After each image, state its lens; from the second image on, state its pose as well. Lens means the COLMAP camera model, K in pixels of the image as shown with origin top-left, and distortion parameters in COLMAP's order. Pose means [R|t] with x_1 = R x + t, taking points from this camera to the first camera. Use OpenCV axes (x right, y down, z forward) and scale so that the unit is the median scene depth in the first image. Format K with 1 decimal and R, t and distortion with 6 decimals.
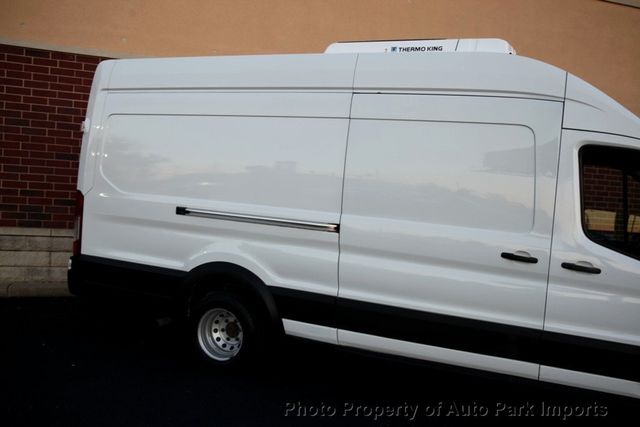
lens RADIAL K [[566.8, 0, 320.0], [0, 566.8, 213.5], [0, 0, 1]] dist [-0.022497, 0.016721]
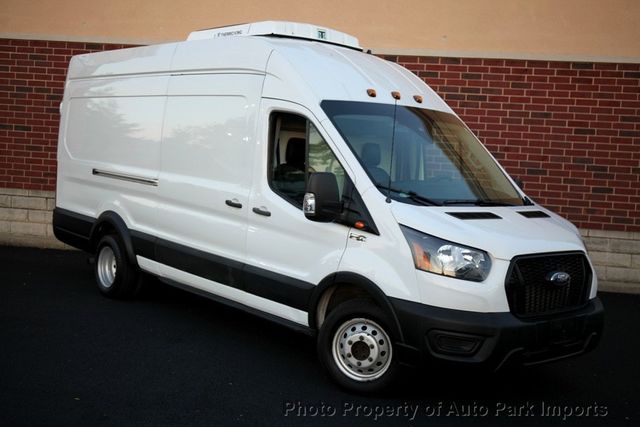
lens RADIAL K [[750.0, 0, 320.0], [0, 750.0, 213.5], [0, 0, 1]] dist [0.039248, 0.025097]
pose [[0.889144, 0.026742, -0.456846, 0.945385], [-0.026272, 0.999628, 0.007381, 0.061036], [0.456873, 0.005440, 0.889515, -0.276815]]
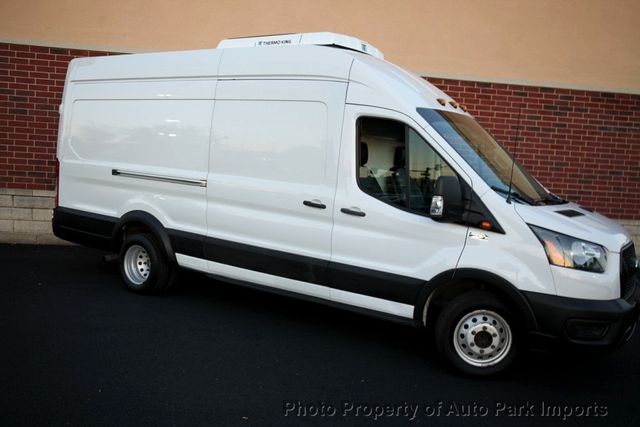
lens RADIAL K [[580.5, 0, 320.0], [0, 580.5, 213.5], [0, 0, 1]] dist [-0.016936, 0.010442]
pose [[0.980791, 0.015009, -0.194481, 0.465097], [-0.008766, 0.999420, 0.032920, 0.040688], [0.194862, -0.030583, 0.980354, -0.226943]]
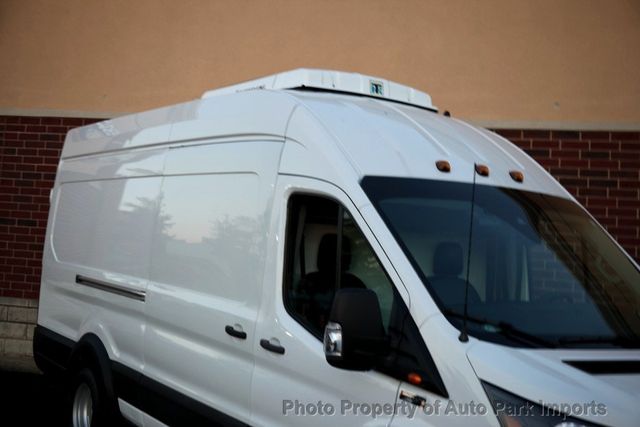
lens RADIAL K [[845.5, 0, 320.0], [0, 845.5, 213.5], [0, 0, 1]] dist [0.032531, 0.047813]
pose [[0.831996, -0.030614, -0.553936, 0.849858], [-0.041078, 0.992336, -0.116540, 0.033833], [0.553259, 0.119716, 0.824362, 0.024424]]
